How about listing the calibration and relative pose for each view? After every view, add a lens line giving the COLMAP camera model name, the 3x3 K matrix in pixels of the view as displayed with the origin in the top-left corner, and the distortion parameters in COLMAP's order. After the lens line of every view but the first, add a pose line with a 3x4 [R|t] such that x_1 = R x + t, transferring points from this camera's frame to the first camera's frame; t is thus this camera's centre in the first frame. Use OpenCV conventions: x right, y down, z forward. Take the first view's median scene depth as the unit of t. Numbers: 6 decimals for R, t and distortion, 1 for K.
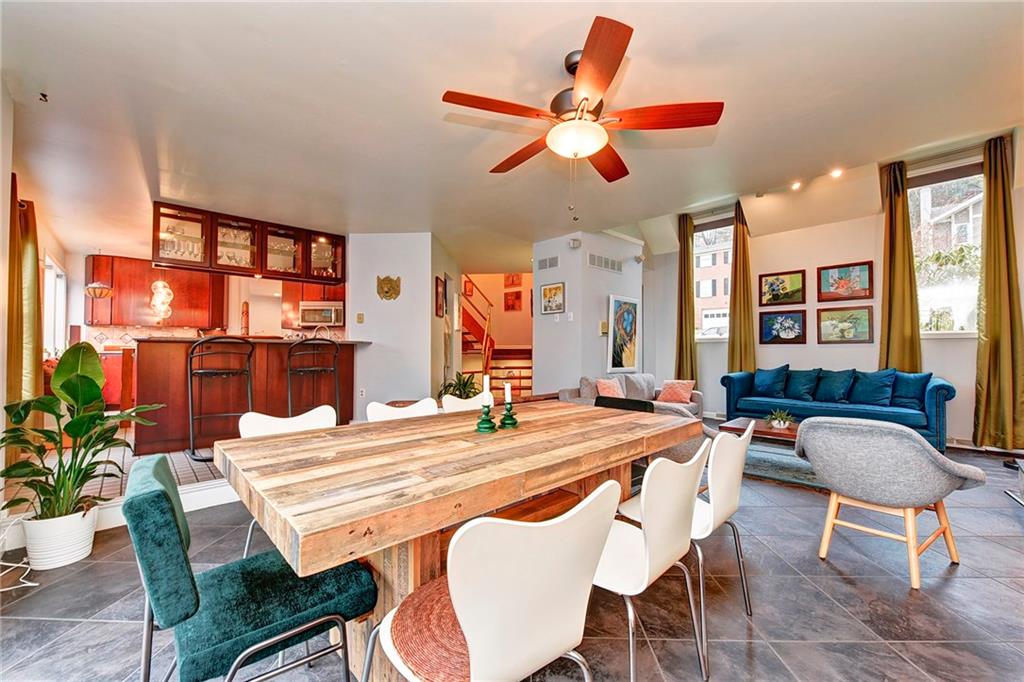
lens RADIAL K [[405.0, 0, 523.9], [0, 405.0, 343.3], [0, 0, 1]] dist [0.000005, -0.000087]
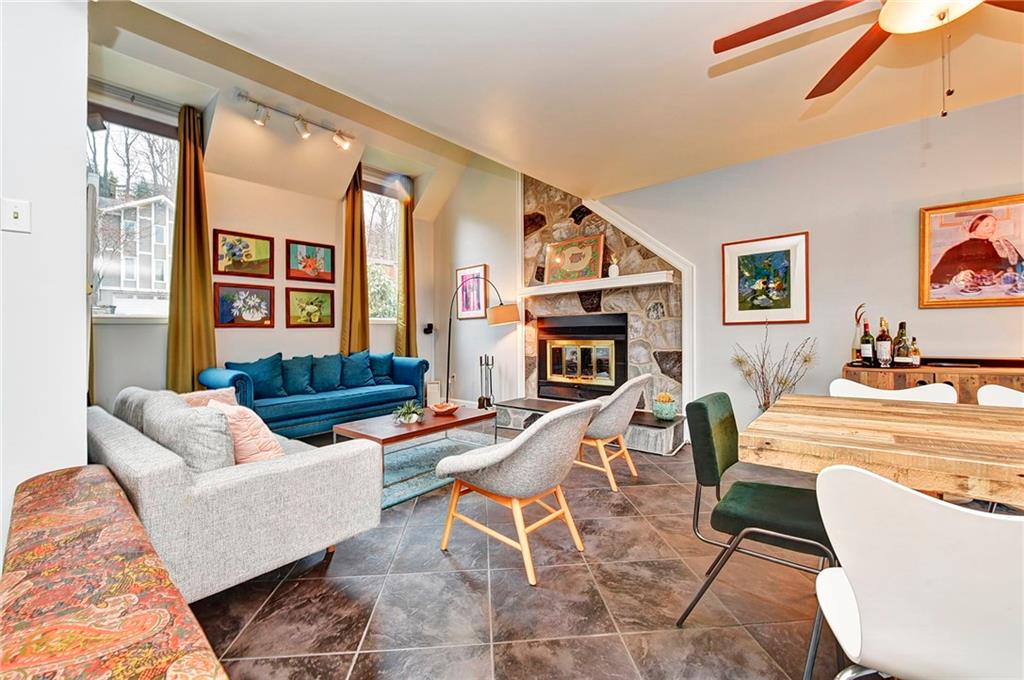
lens RADIAL K [[402.9, 0, 502.1], [0, 402.9, 337.7], [0, 0, 1]] dist [-0.007206, -0.000141]
pose [[-0.063879, -0.010897, 0.997898, -0.156542], [0.002945, 0.999934, 0.011107, 0.014336], [-0.997953, 0.003648, -0.063843, 0.601436]]
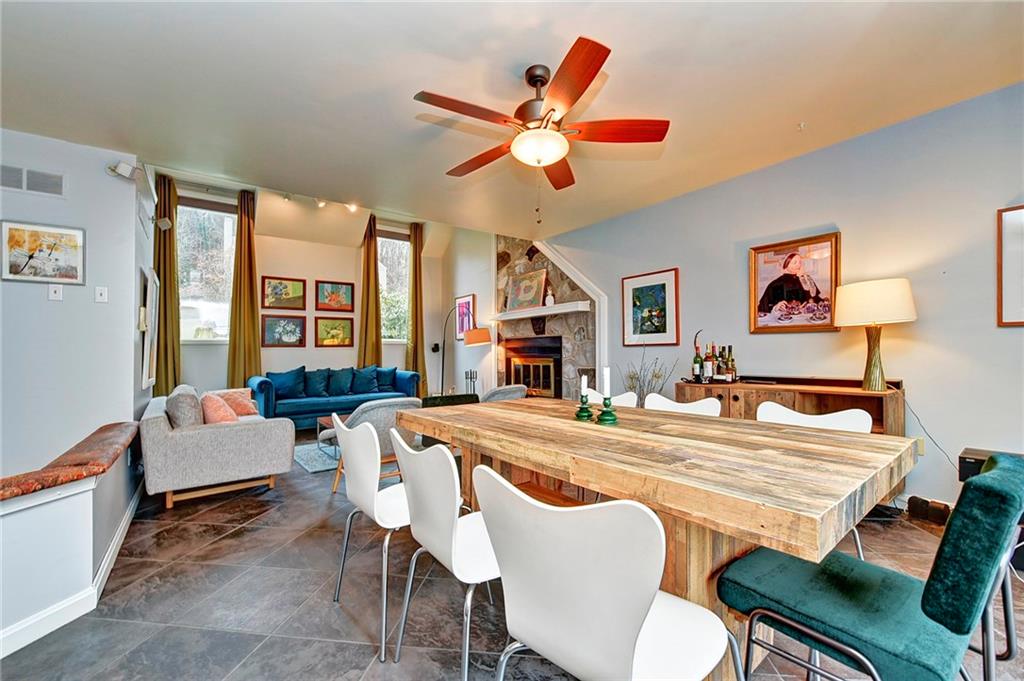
lens RADIAL K [[399.7, 0, 506.9], [0, 399.7, 351.2], [0, 0, 1]] dist [-0.001221, -0.000092]
pose [[0.130936, -0.001465, 0.991390, -0.315114], [-0.001747, 0.999997, 0.001708, 0.009972], [-0.991389, -0.001955, 0.130933, 0.323488]]
